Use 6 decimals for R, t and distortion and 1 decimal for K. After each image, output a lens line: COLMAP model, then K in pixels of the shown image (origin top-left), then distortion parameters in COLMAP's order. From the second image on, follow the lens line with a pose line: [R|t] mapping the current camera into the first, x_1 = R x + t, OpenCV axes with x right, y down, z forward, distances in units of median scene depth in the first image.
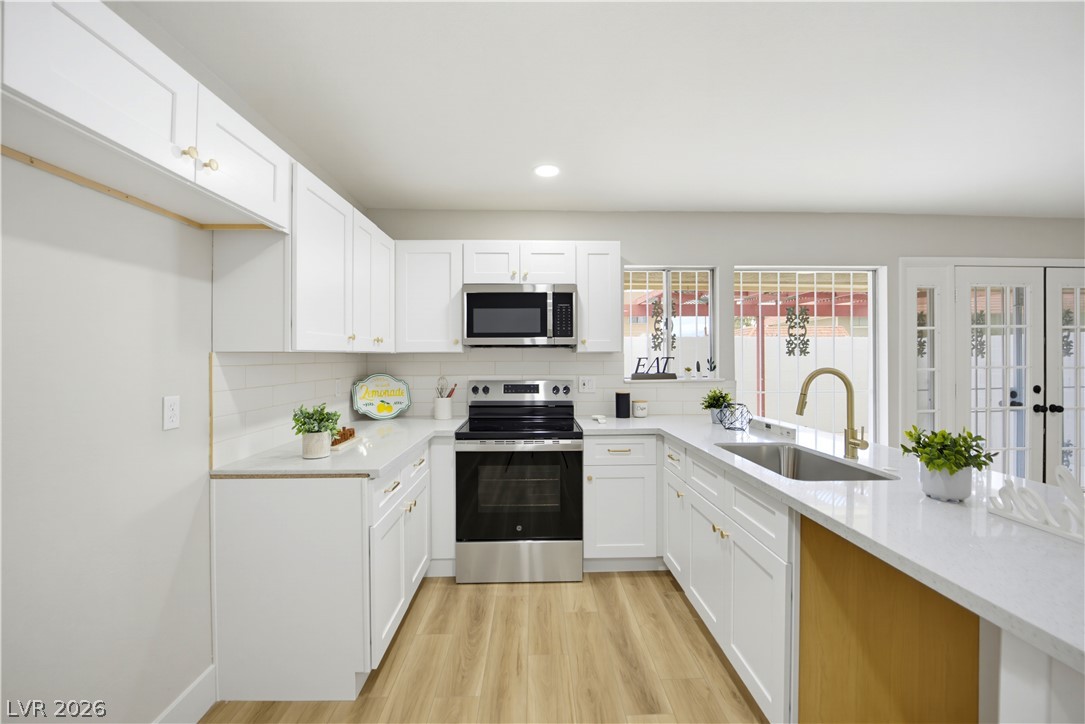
lens RADIAL K [[441.1, 0, 545.6], [0, 441.1, 356.3], [0, 0, 1]] dist [-0.019959, -0.001325]
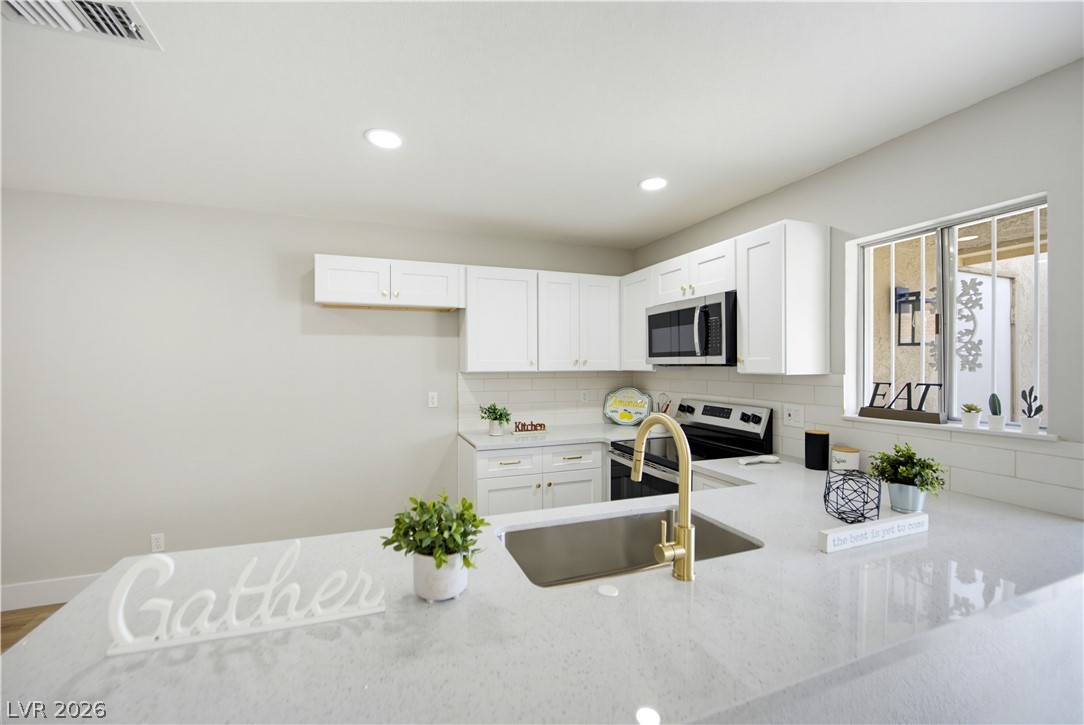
lens RADIAL K [[440.7, 0, 540.3], [0, 440.7, 366.8], [0, 0, 1]] dist [-0.019959, -0.001325]
pose [[0.334913, 0.006379, -0.942227, 0.719638], [0.001454, 0.999972, 0.007286, -0.027307], [0.942248, -0.003810, 0.334895, 0.389924]]
